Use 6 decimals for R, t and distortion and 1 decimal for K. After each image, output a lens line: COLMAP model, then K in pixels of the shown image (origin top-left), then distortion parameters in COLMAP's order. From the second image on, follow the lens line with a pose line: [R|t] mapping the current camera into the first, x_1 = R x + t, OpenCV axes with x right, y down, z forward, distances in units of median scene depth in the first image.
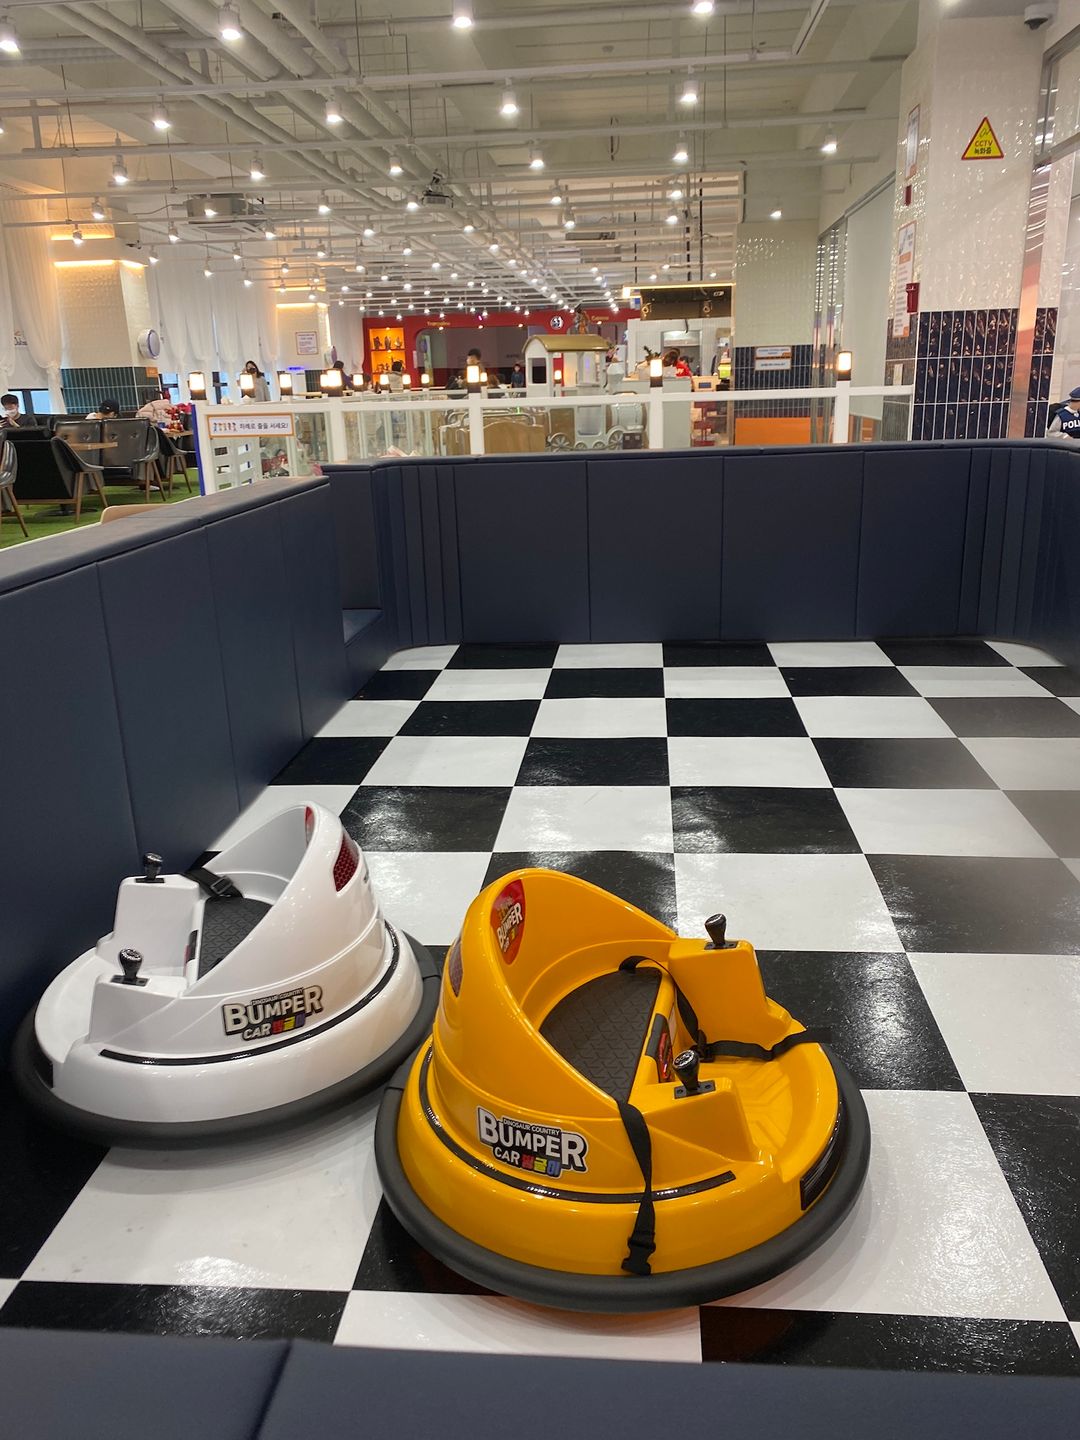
lens RADIAL K [[1094.7, 0, 538.2], [0, 1094.7, 720.7], [0, 0, 1]] dist [-0.003280, -0.004081]
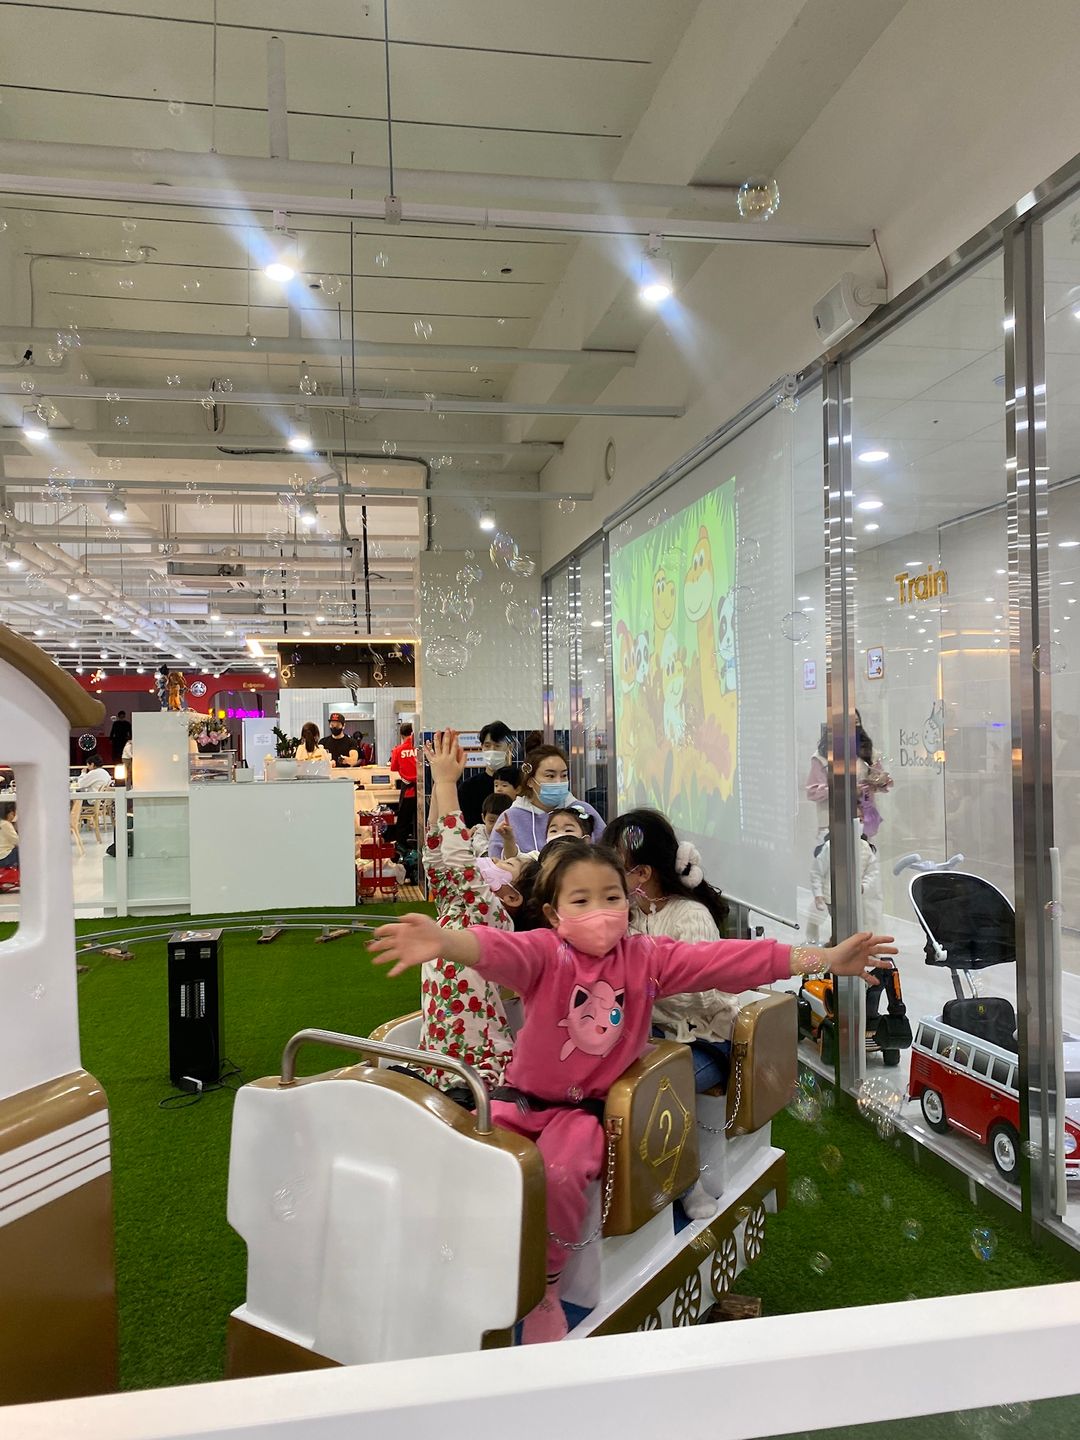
lens RADIAL K [[1094.7, 0, 538.2], [0, 1094.7, 723.4], [0, 0, 1]] dist [-0.003280, -0.004081]
pose [[0.960671, 0.018750, 0.277055, 0.062320], [0.069703, 0.949493, -0.305949, -0.134501], [-0.268798, 0.313228, 0.910843, 0.368413]]
